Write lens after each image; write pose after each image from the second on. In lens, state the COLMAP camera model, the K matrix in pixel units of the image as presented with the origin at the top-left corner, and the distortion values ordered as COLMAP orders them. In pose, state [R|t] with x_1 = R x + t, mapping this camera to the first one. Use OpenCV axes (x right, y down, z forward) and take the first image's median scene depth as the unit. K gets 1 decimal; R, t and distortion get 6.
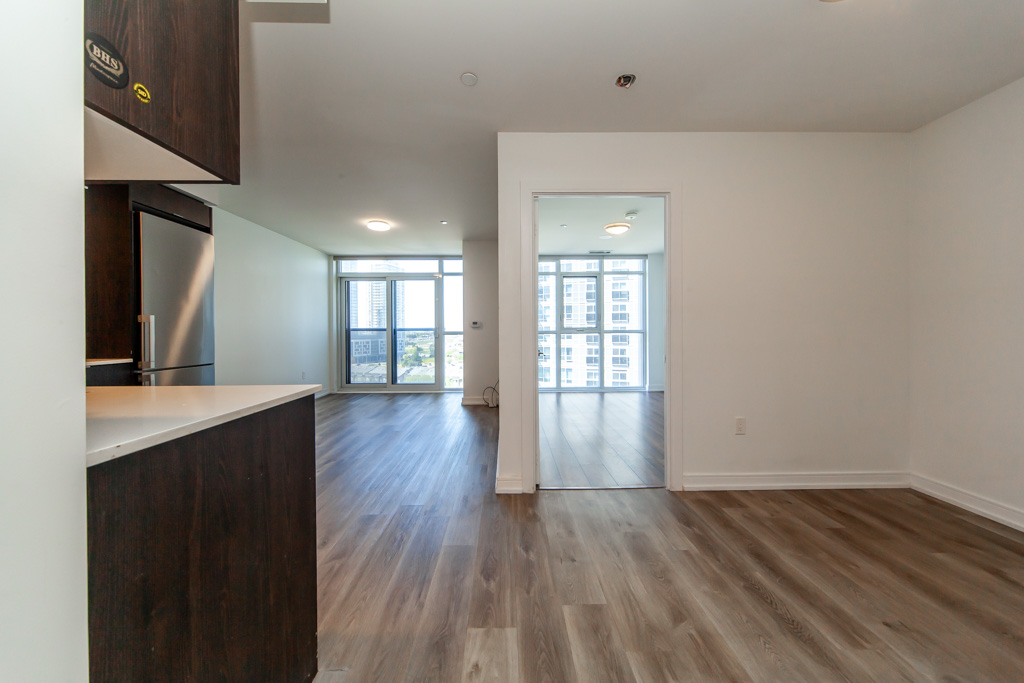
lens RADIAL K [[352.1, 0, 510.9], [0, 352.1, 333.3], [0, 0, 1]] dist [0.001661, 0.000066]
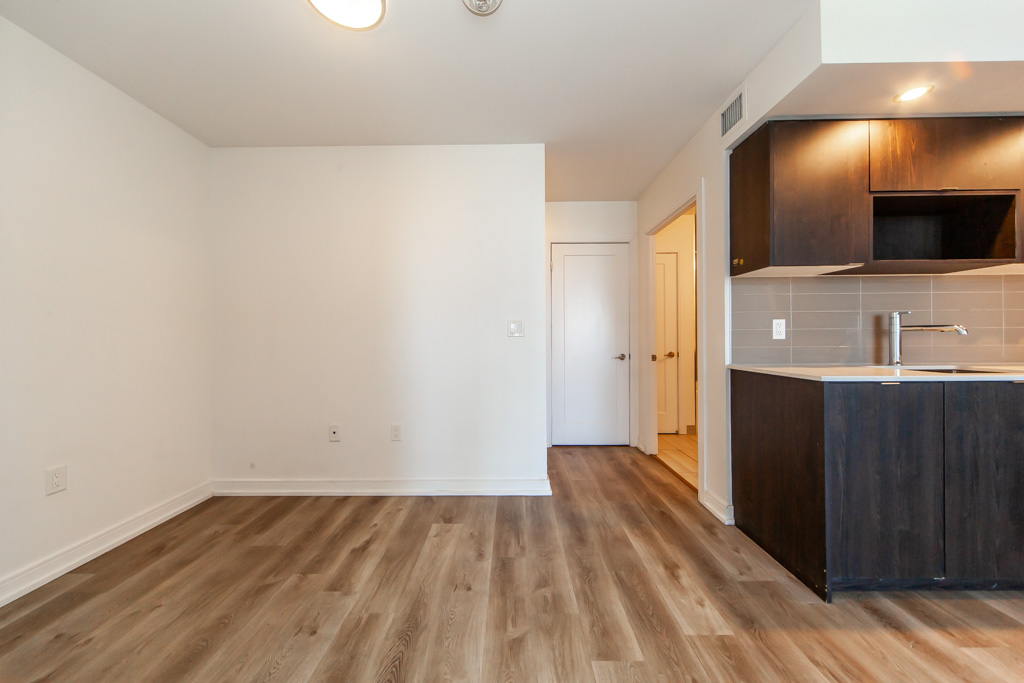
lens RADIAL K [[362.9, 0, 511.6], [0, 362.9, 338.2], [0, 0, 1]] dist [0.003664, 0.000187]
pose [[-0.999717, 0.012134, 0.020466, 0.185102], [0.012266, 0.999904, 0.006366, -0.004417], [-0.020387, 0.006616, -0.999770, 0.793233]]
